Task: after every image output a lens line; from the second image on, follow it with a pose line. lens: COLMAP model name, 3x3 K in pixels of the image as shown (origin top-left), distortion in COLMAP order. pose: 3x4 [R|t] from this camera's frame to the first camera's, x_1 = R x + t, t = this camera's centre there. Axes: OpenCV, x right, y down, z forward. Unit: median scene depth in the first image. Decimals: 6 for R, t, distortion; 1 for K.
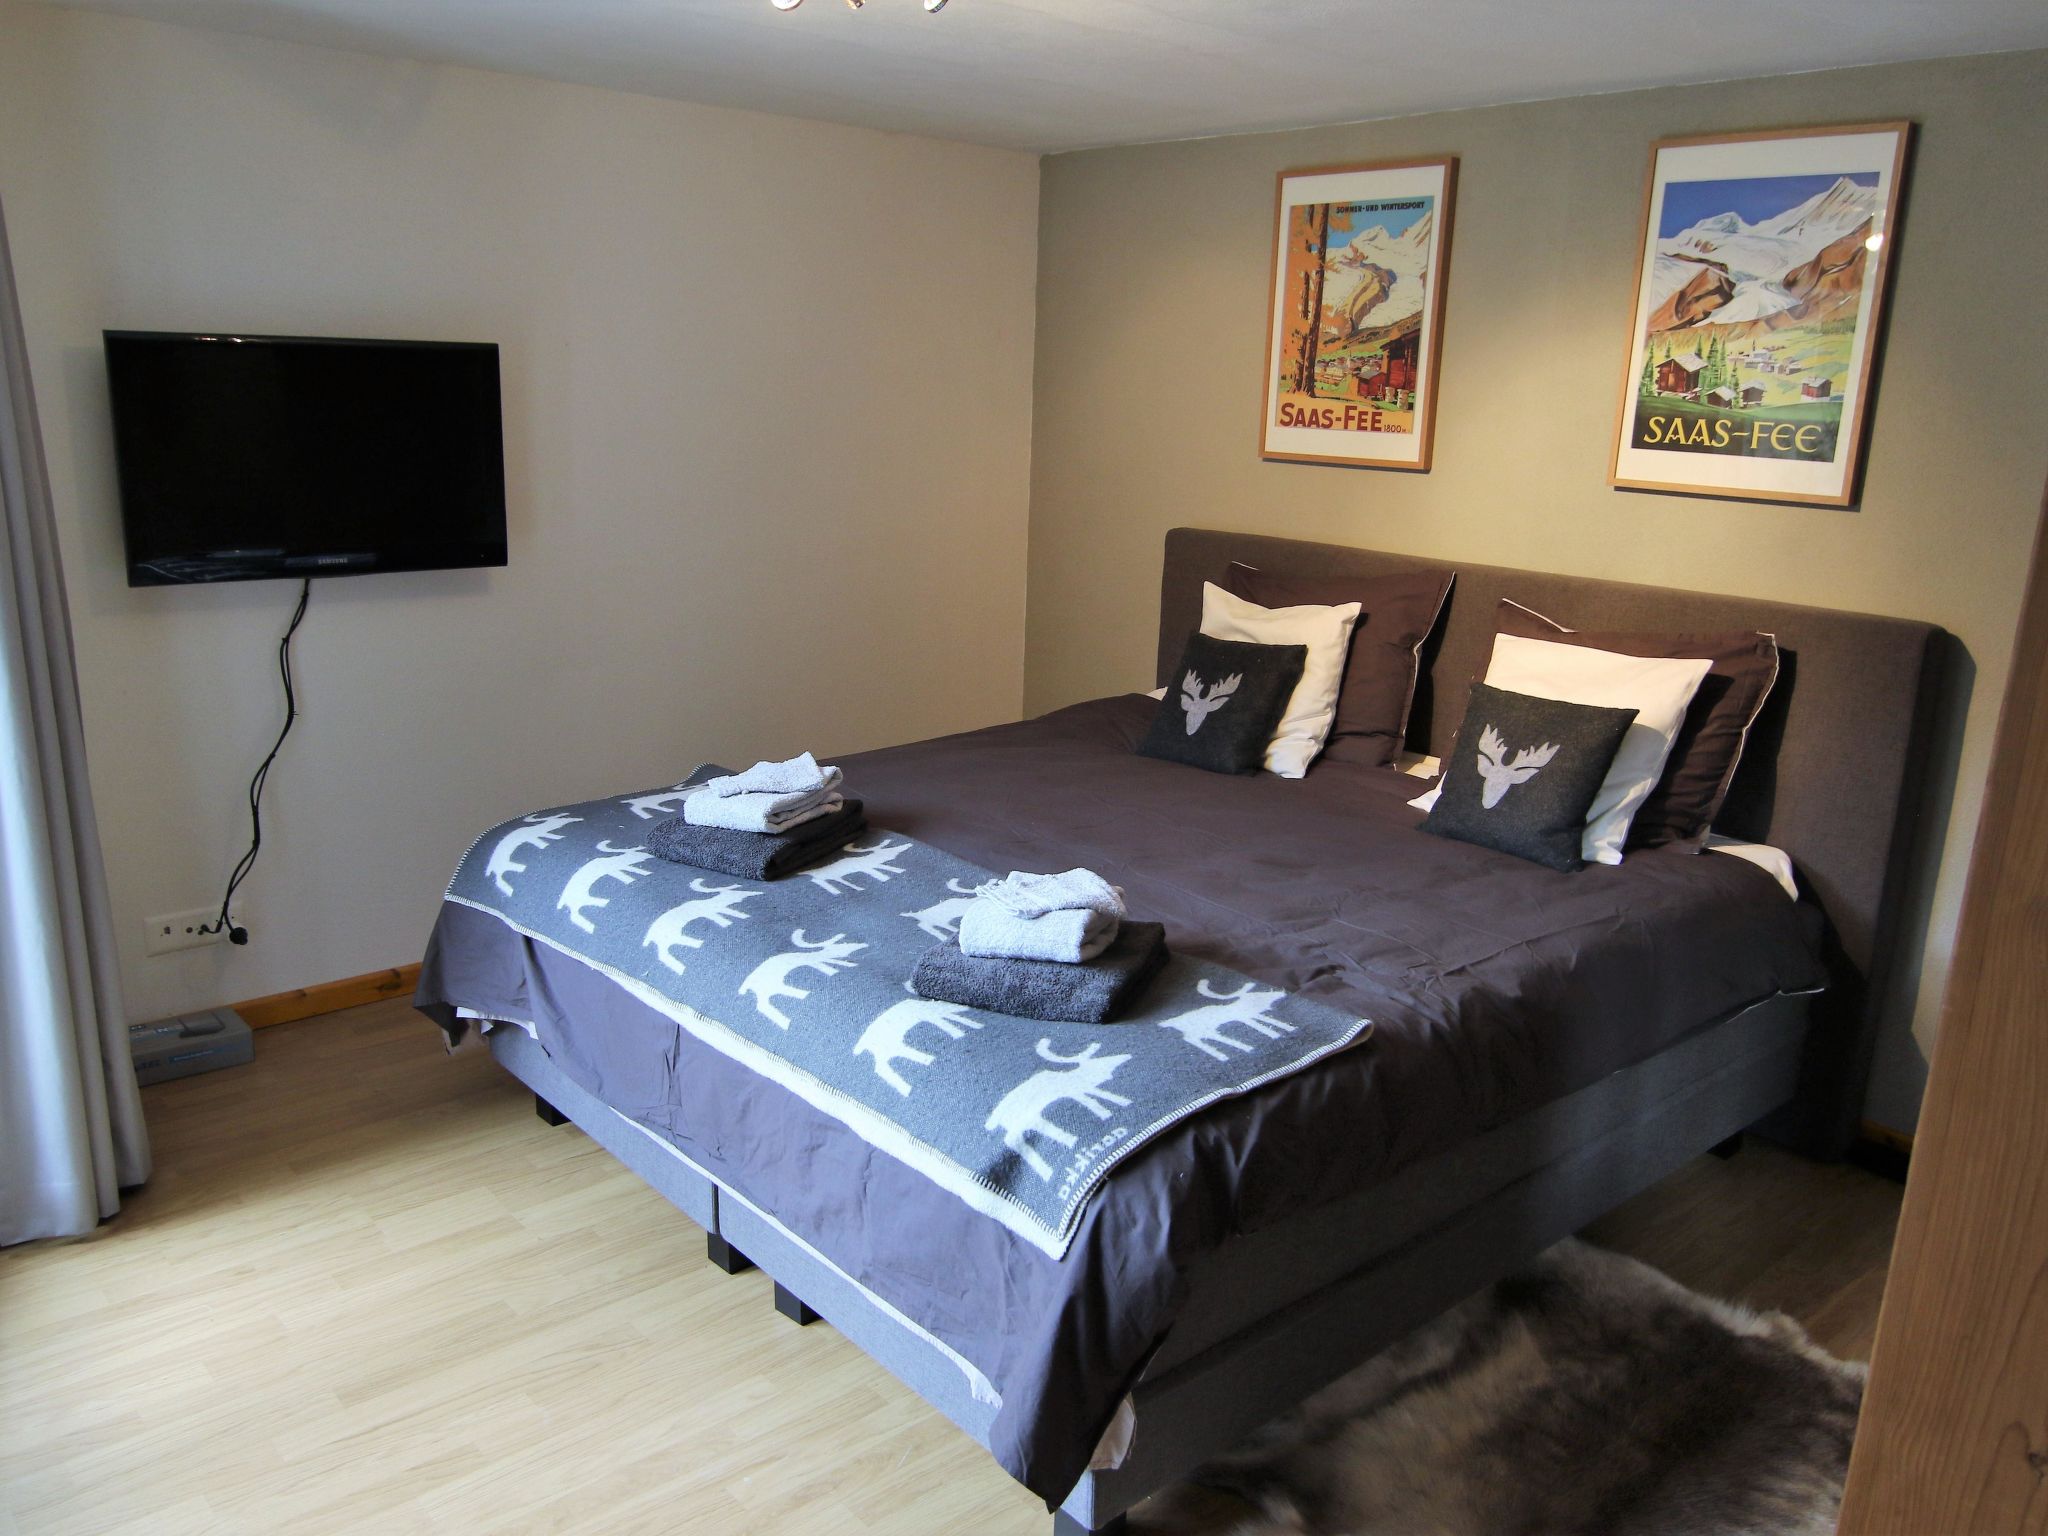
lens RADIAL K [[1591.3, 0, 1024.5], [0, 1591.3, 772.2], [0, 0, 1]] dist [-0.003025, -0.011047]
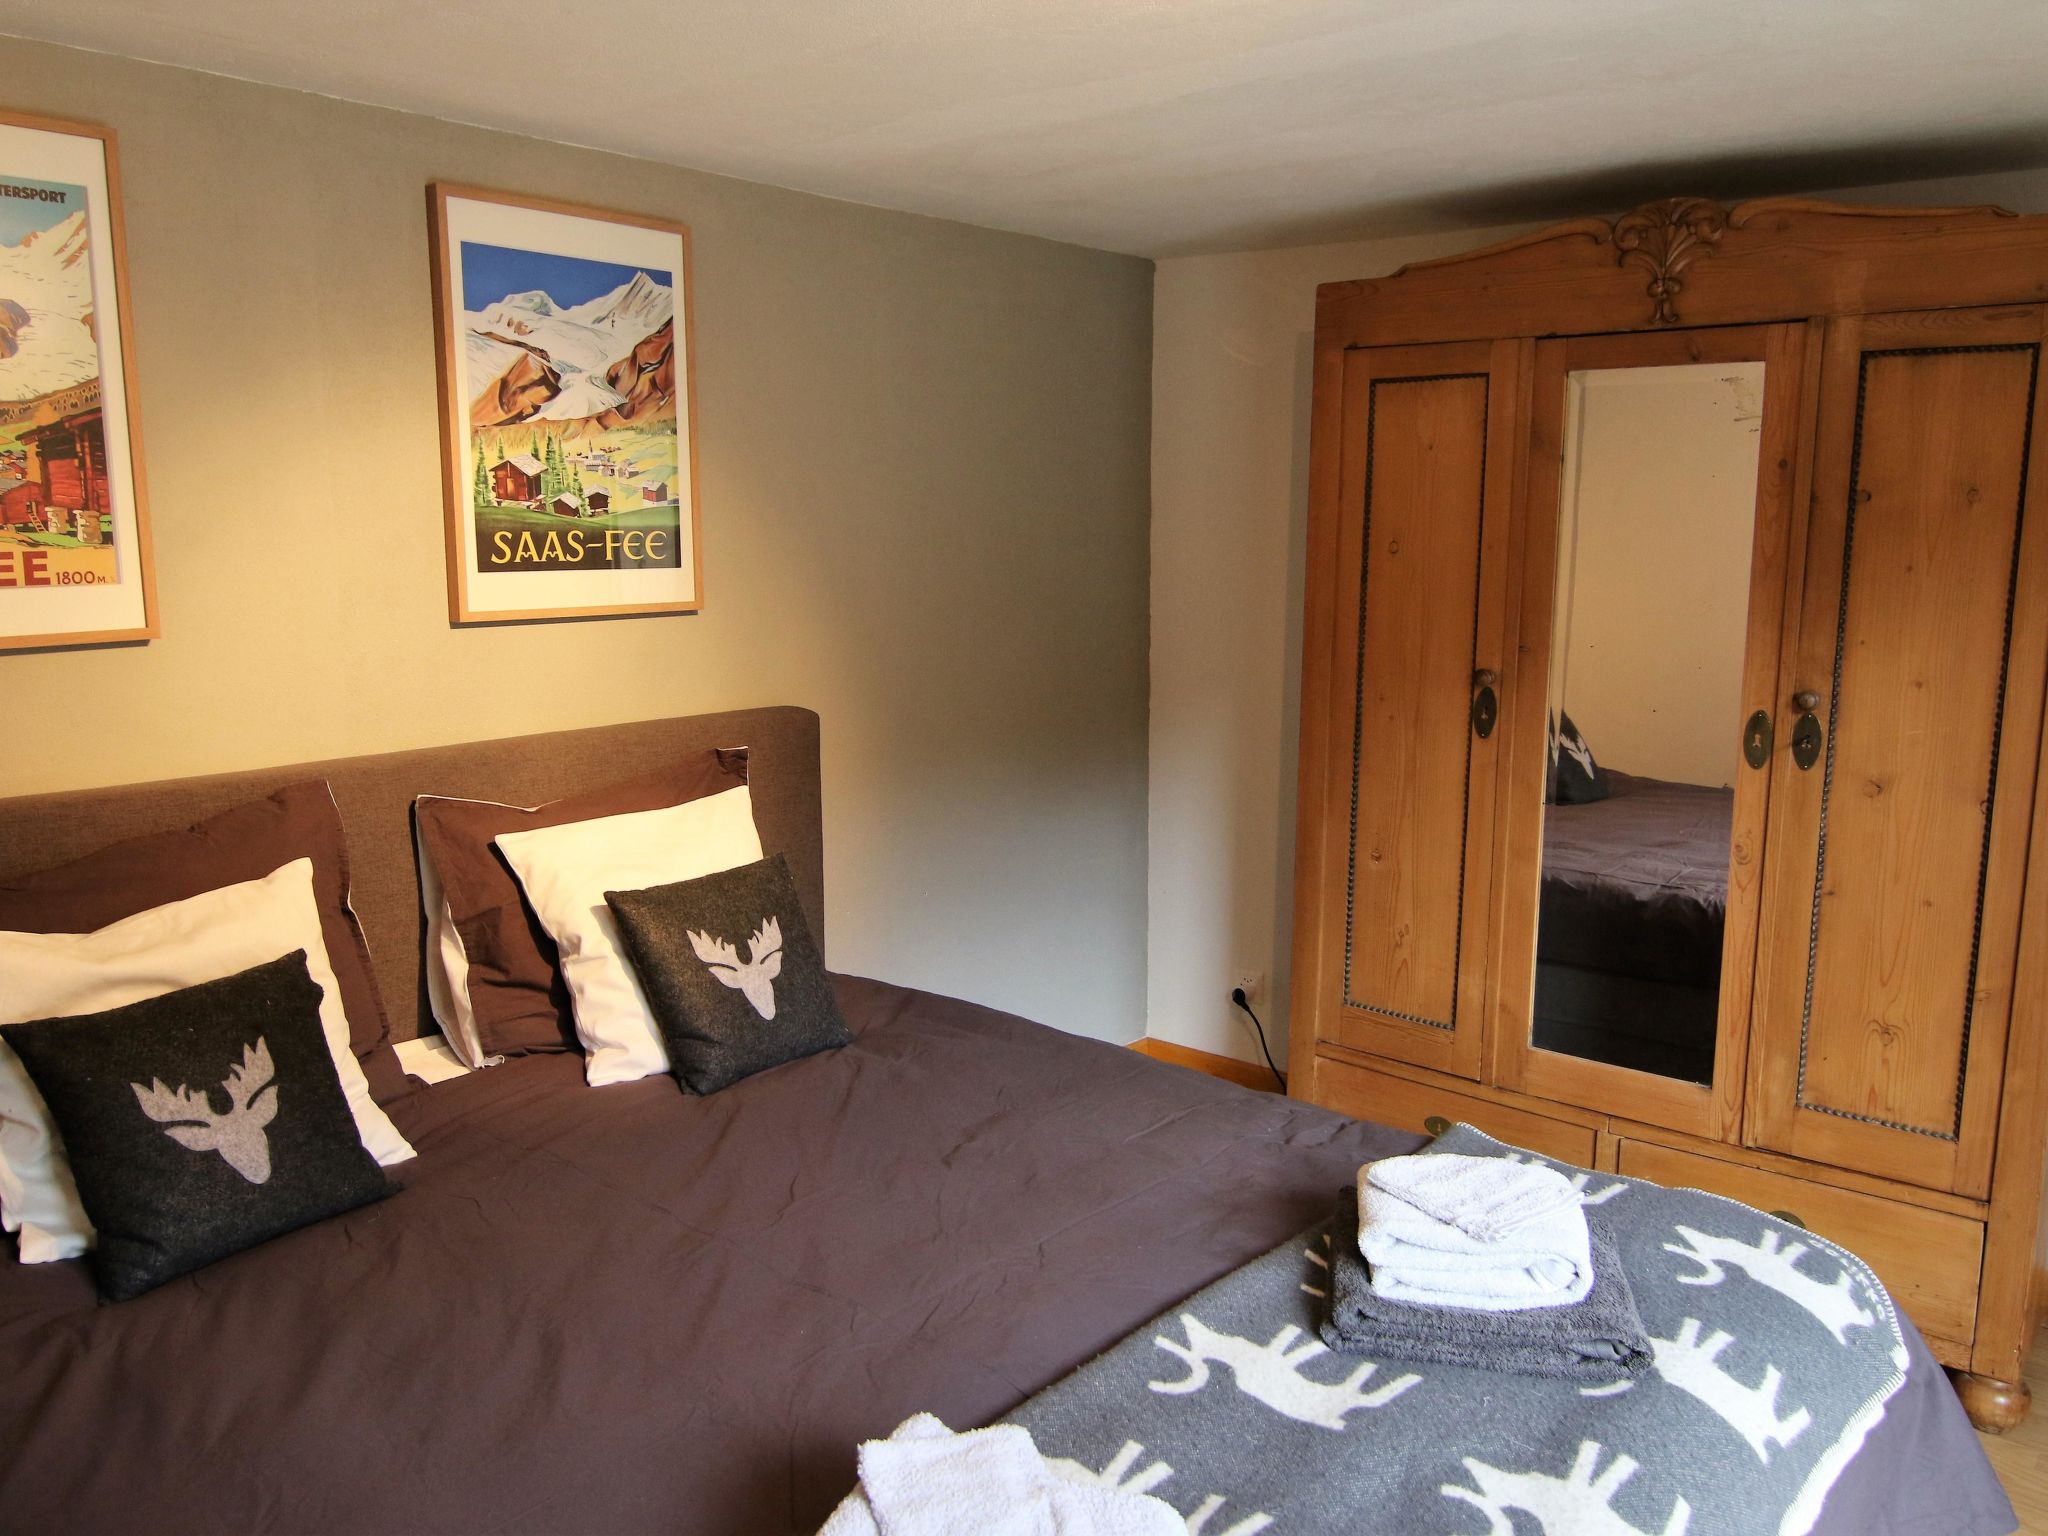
lens RADIAL K [[1591.3, 0, 1025.2], [0, 1591.3, 769.2], [0, 0, 1]] dist [-0.003025, -0.011047]
pose [[-0.143371, -0.192707, 0.970726, -0.458958], [0.235898, 0.945933, 0.222626, -0.233275], [-0.961144, 0.260910, -0.090160, 0.874507]]
